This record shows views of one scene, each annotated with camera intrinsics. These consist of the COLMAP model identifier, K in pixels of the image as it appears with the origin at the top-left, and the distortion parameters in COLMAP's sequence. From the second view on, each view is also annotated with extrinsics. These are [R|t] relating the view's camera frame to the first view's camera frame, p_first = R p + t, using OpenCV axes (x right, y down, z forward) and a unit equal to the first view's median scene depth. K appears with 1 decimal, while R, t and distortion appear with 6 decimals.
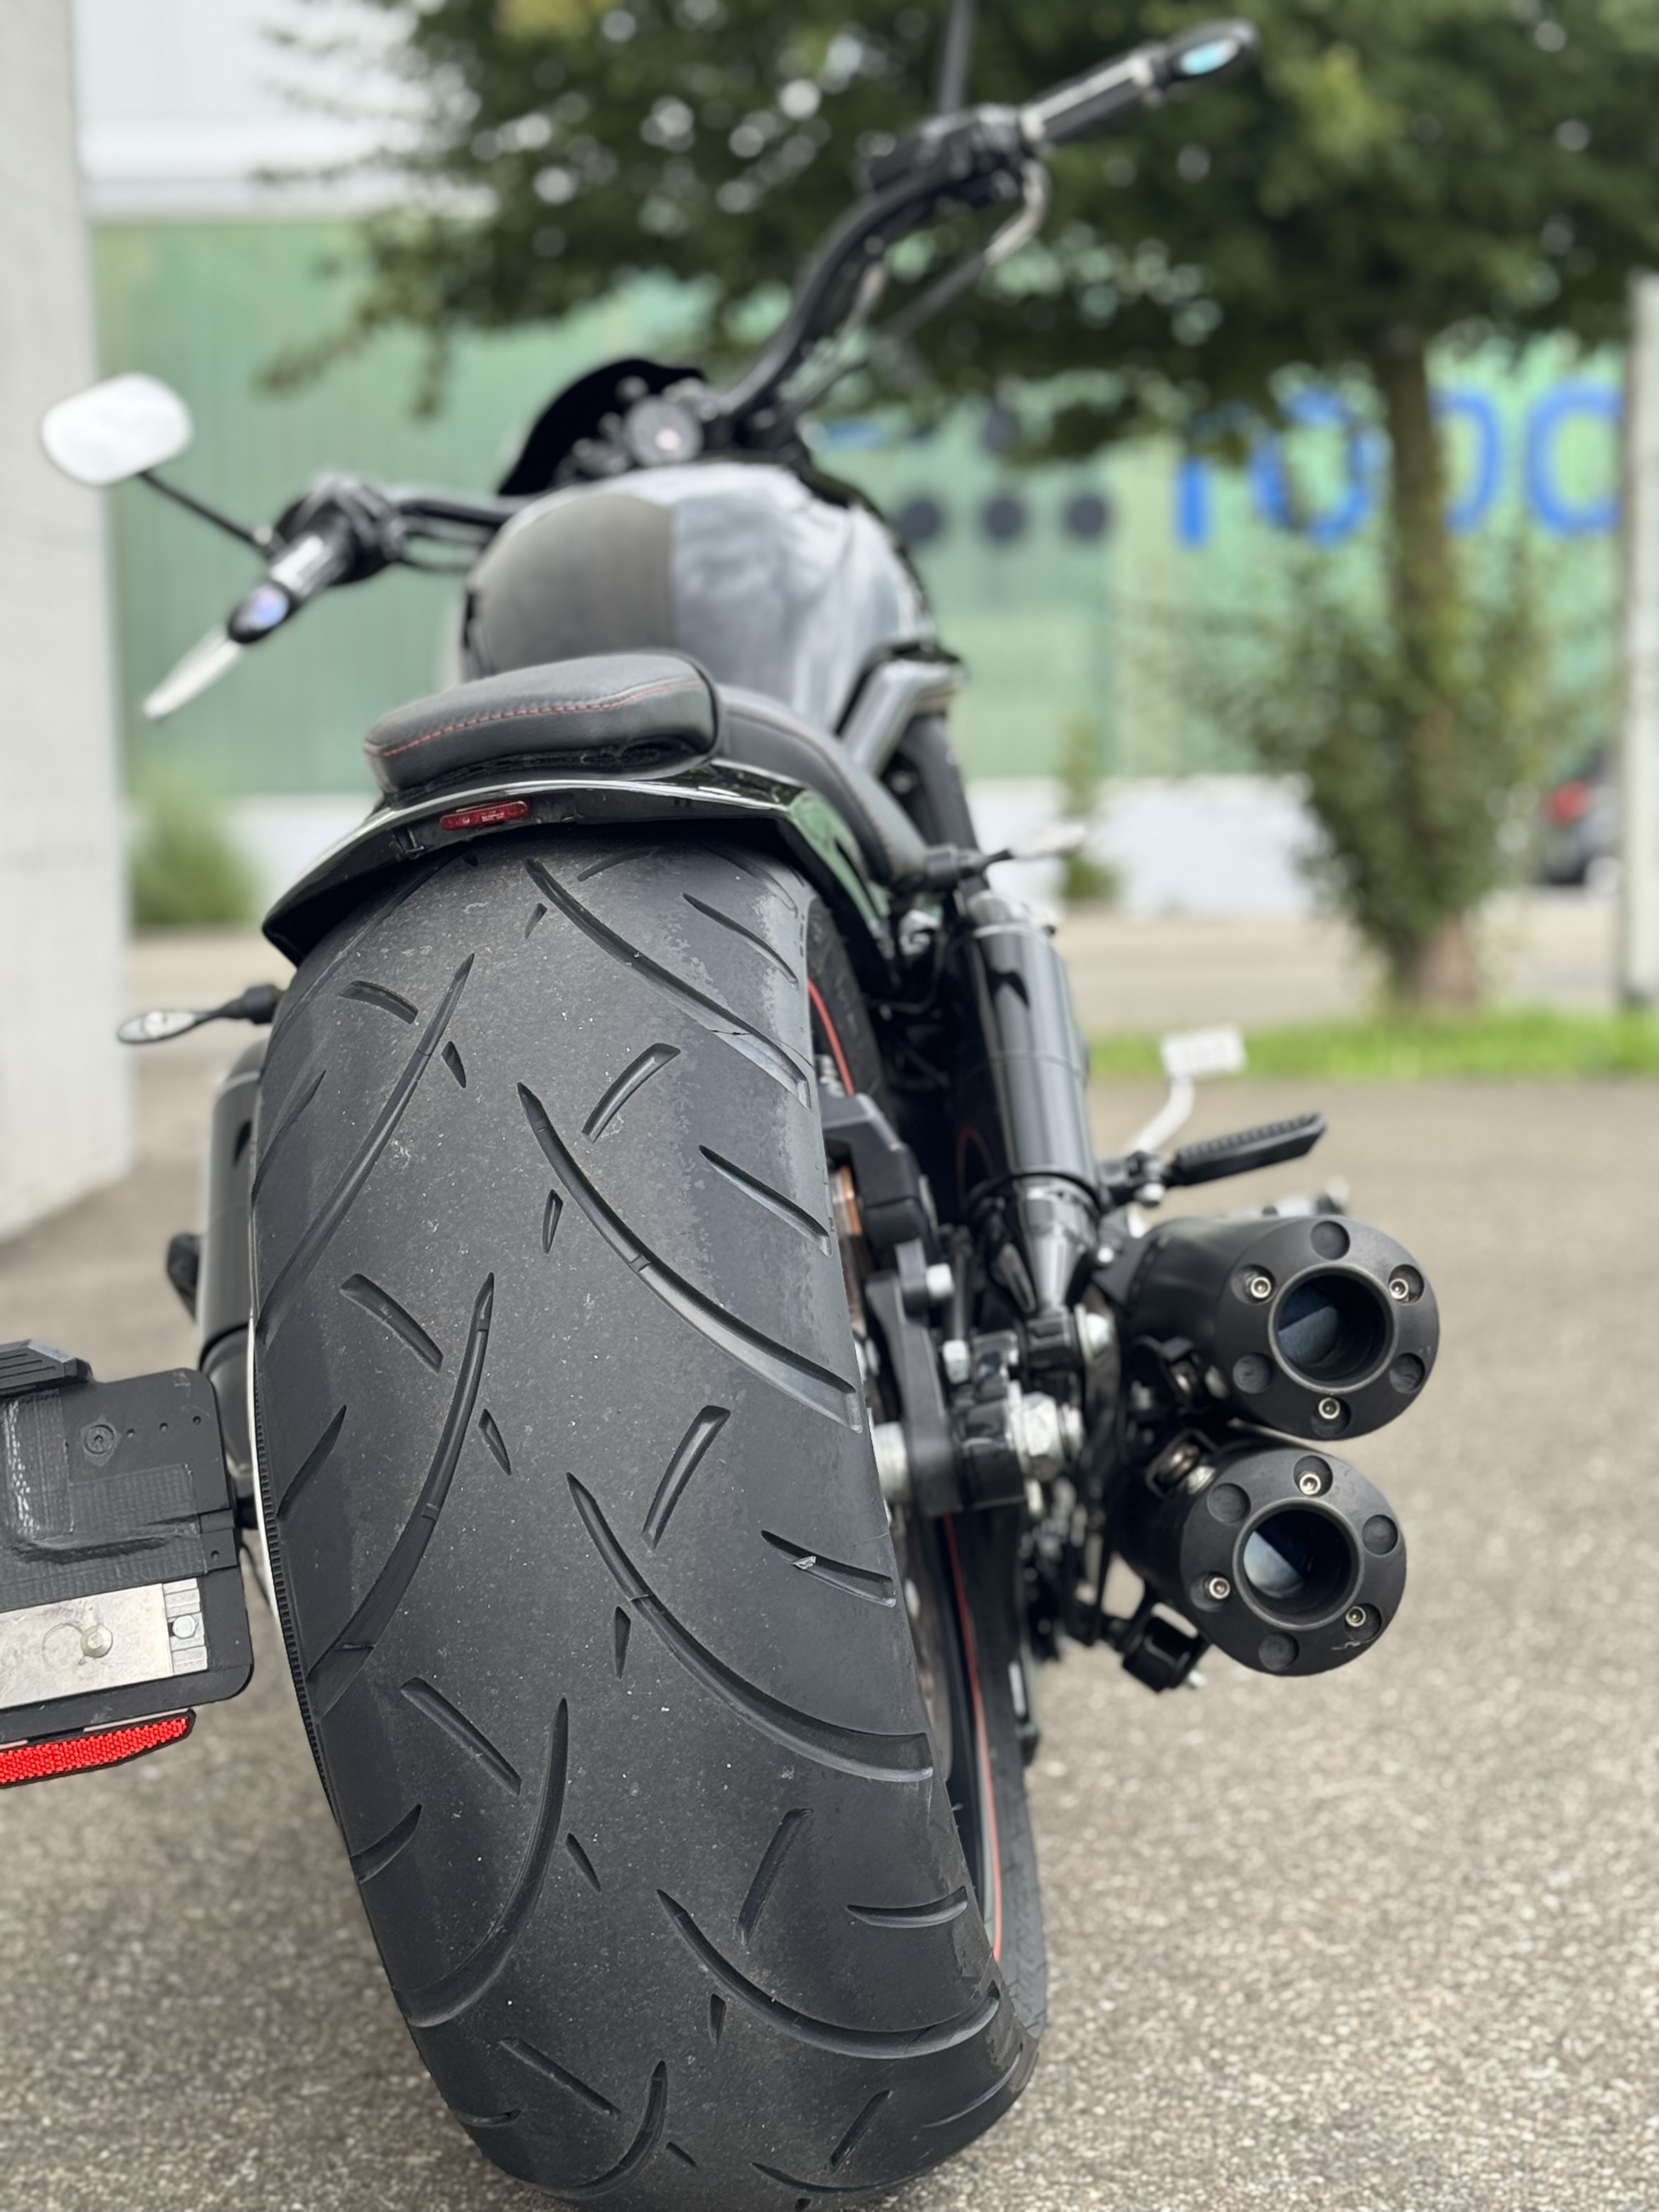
lens RADIAL K [[3990.7, 0, 829.5], [0, 3990.7, 1106.0], [0, 0, 1]] dist [-0.121019, 2.222096]
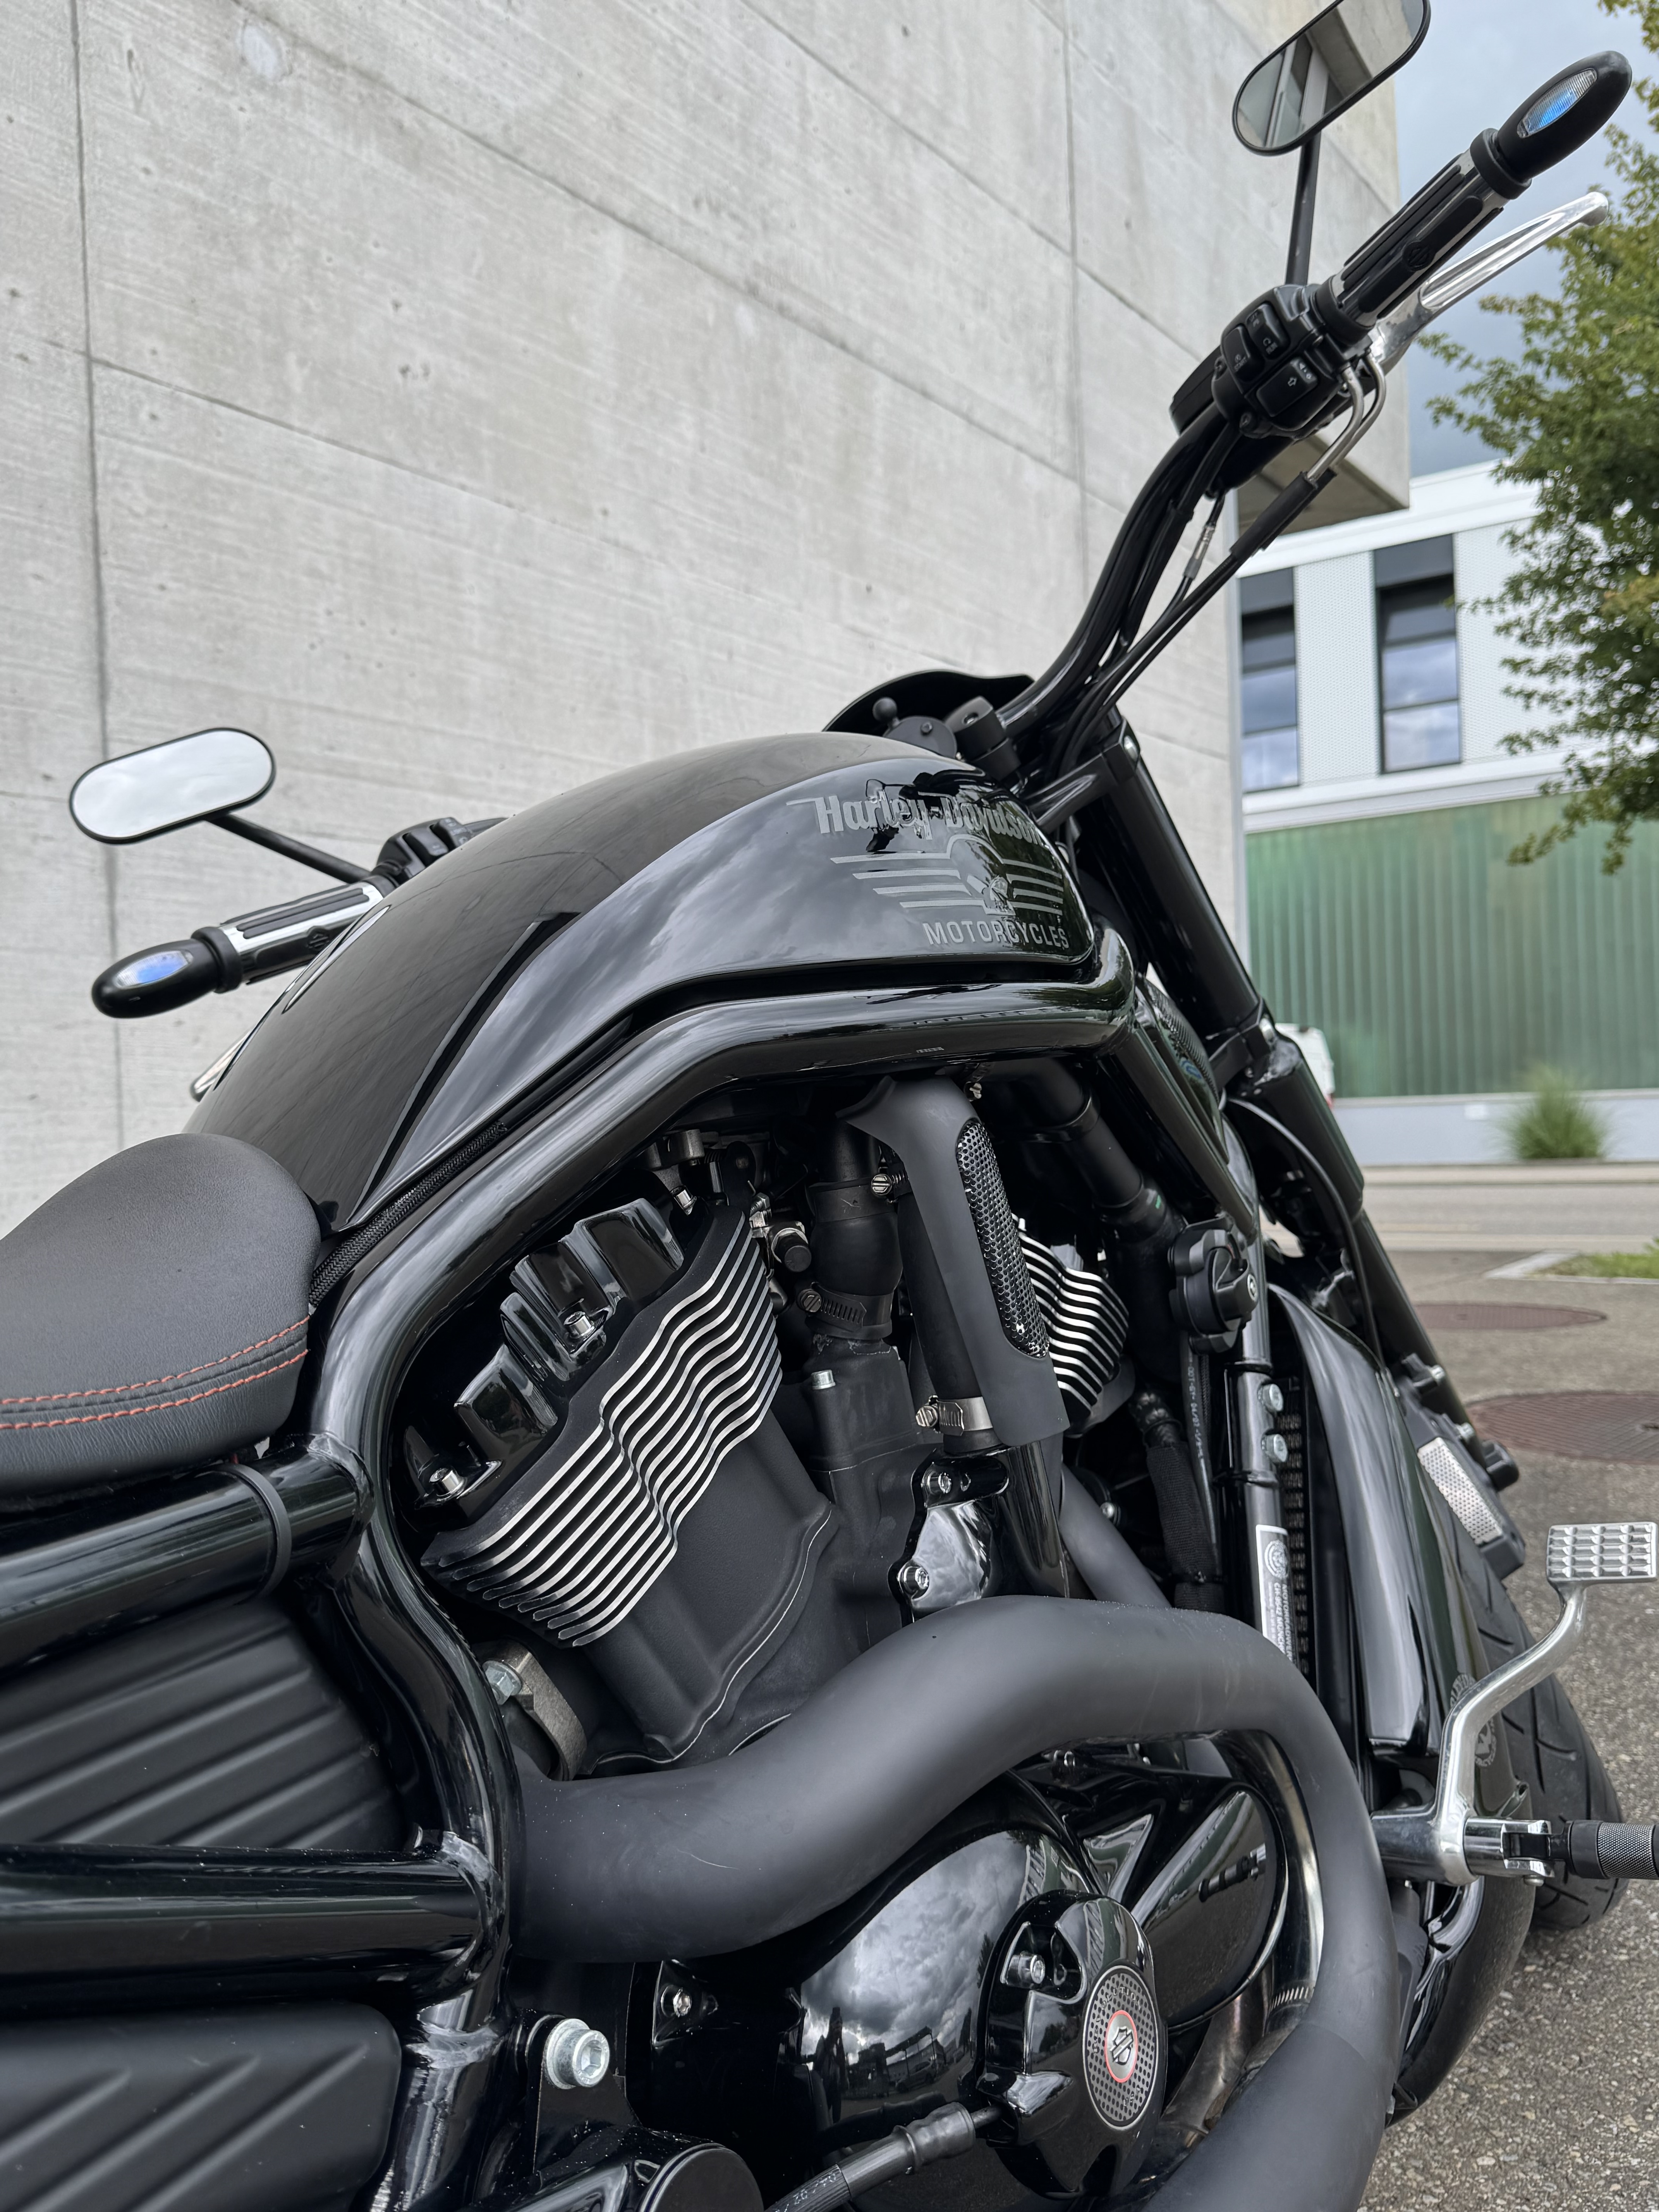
lens RADIAL K [[1729.5, 0, 829.5], [0, 1729.5, 1106.0], [0, 0, 1]] dist [0.119481, -0.177377]
pose [[0.834732, -0.005720, -0.550627, 1.185567], [-0.026321, 0.998389, -0.050272, -0.351260], [0.550027, 0.056457, 0.833236, 3.937626]]
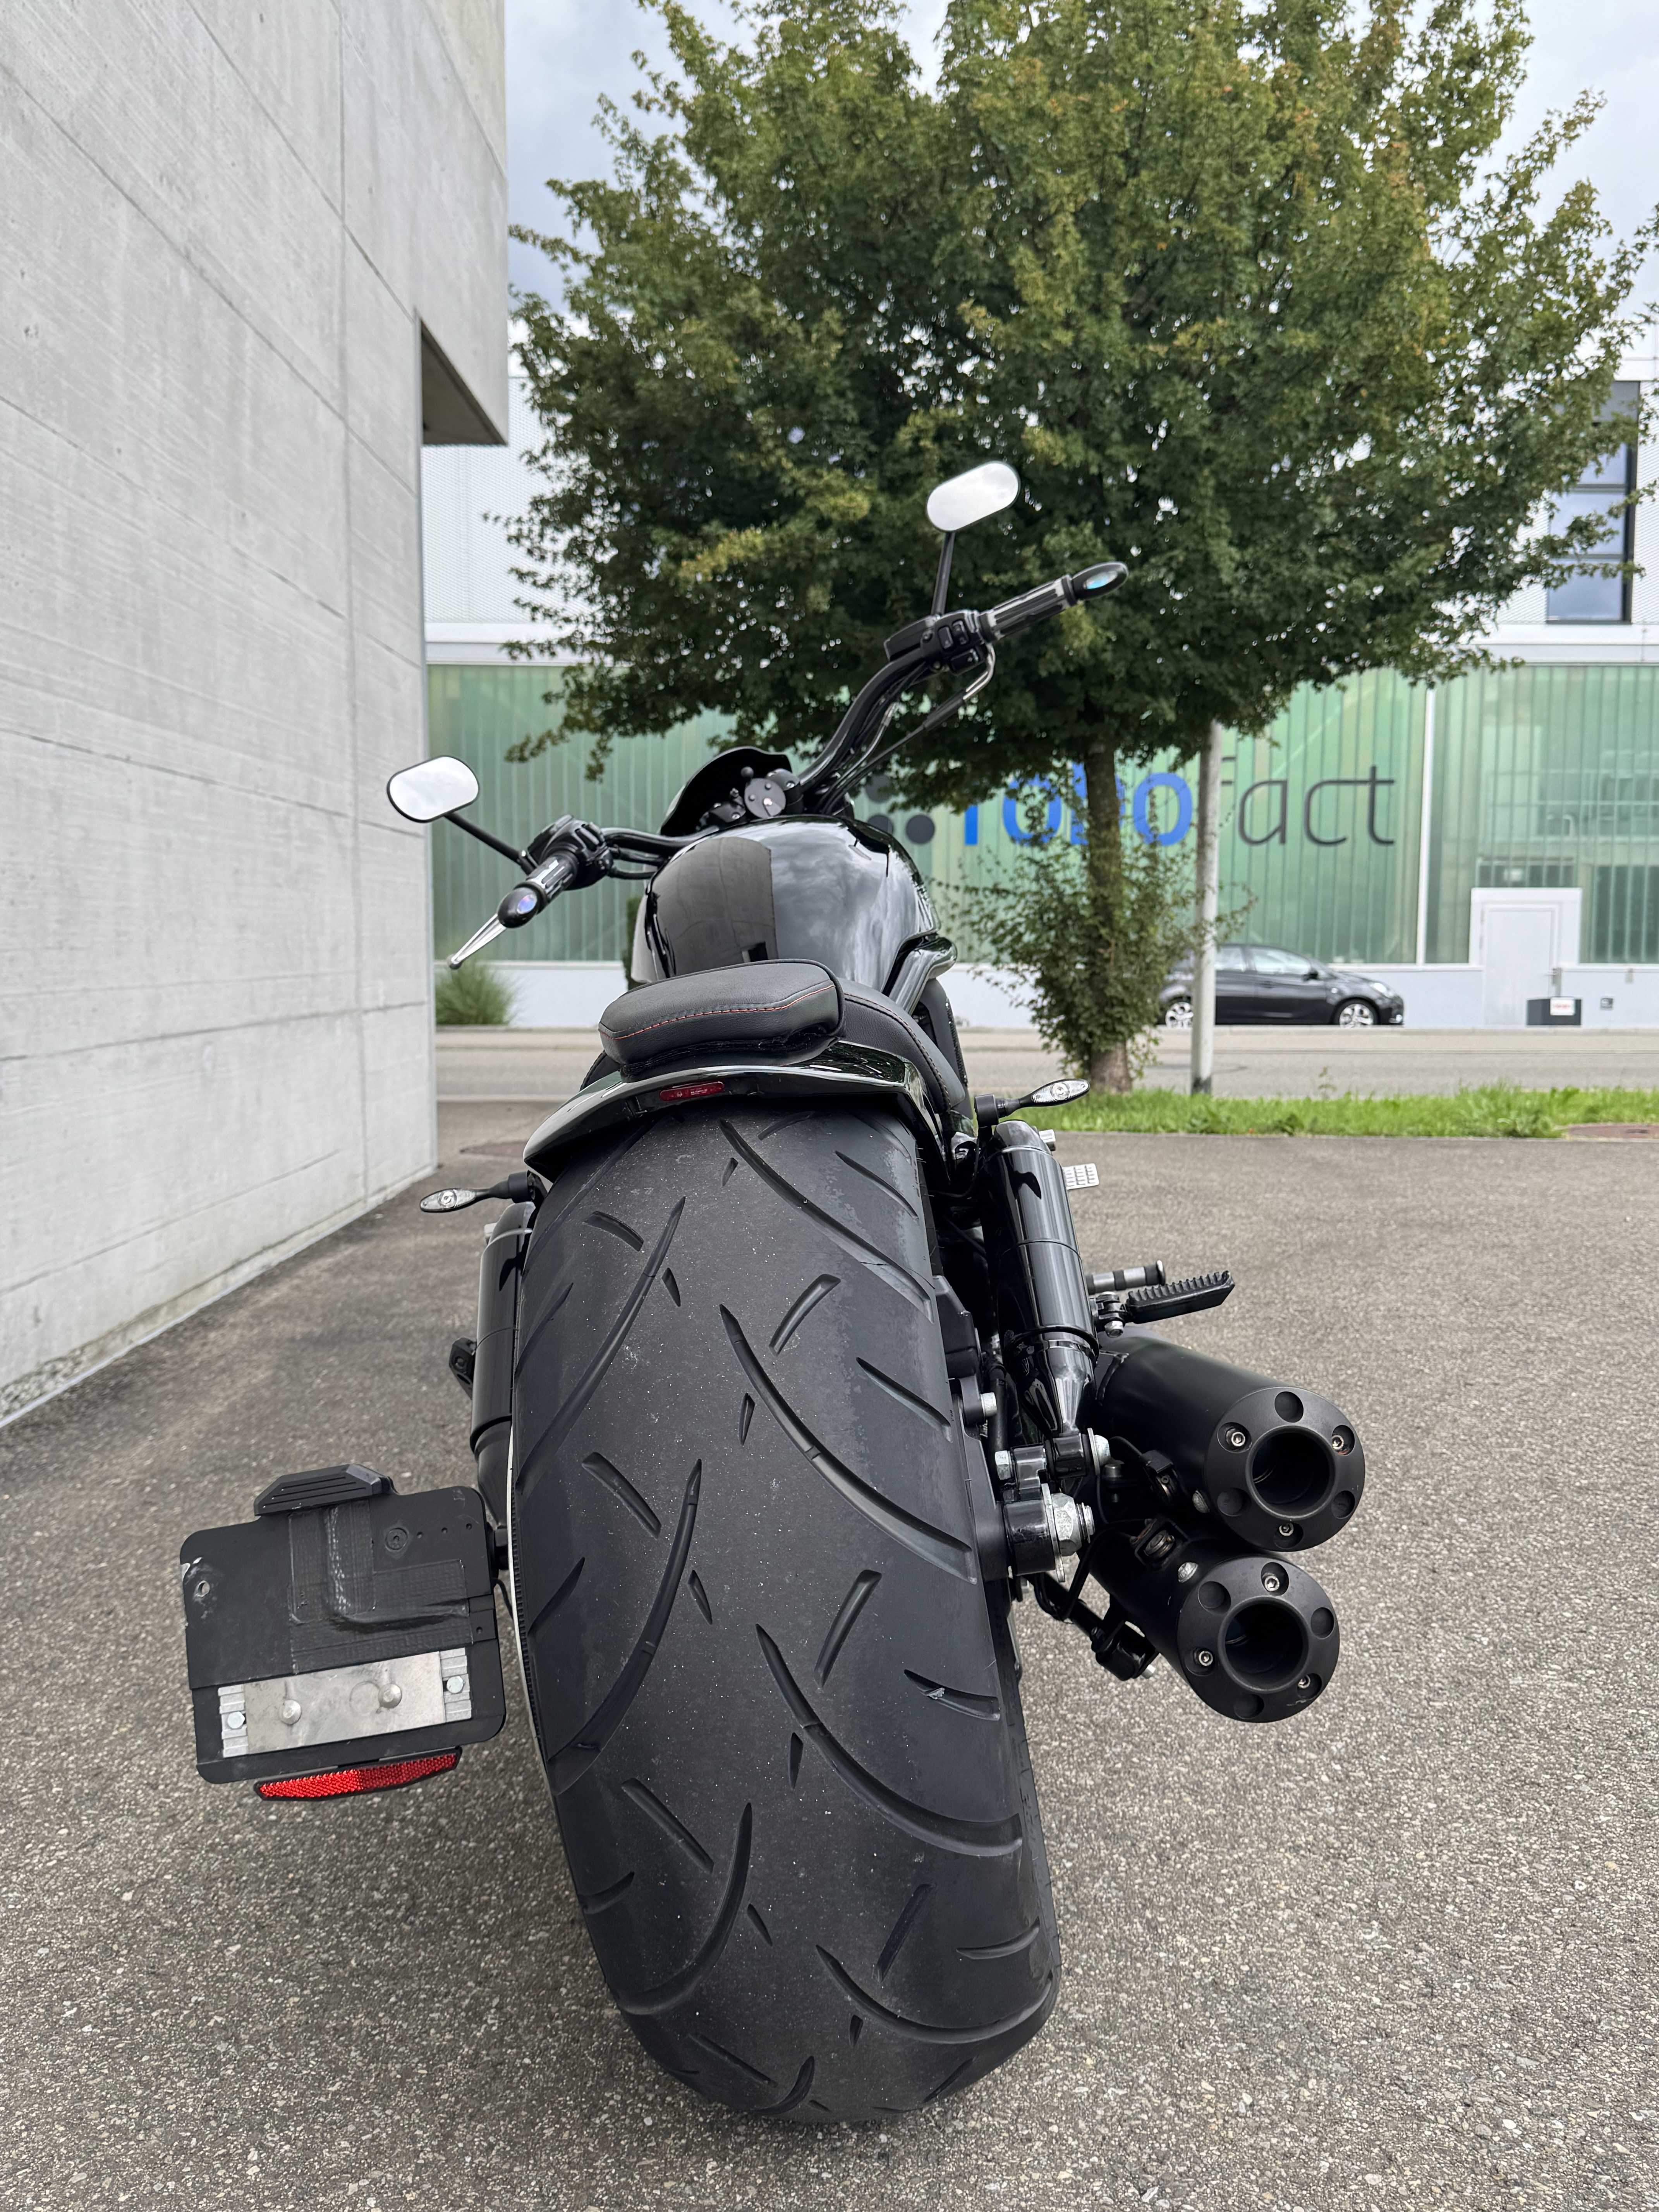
lens RADIAL K [[1972.0, 0, 829.5], [0, 1972.0, 1106.0], [0, 0, 1]] dist [0.047741, -0.022078]
pose [[0.999417, 0.025852, 0.022281, -0.049039], [-0.025719, 0.999650, -0.006216, -0.058216], [-0.022434, 0.005639, 0.999732, 0.288524]]
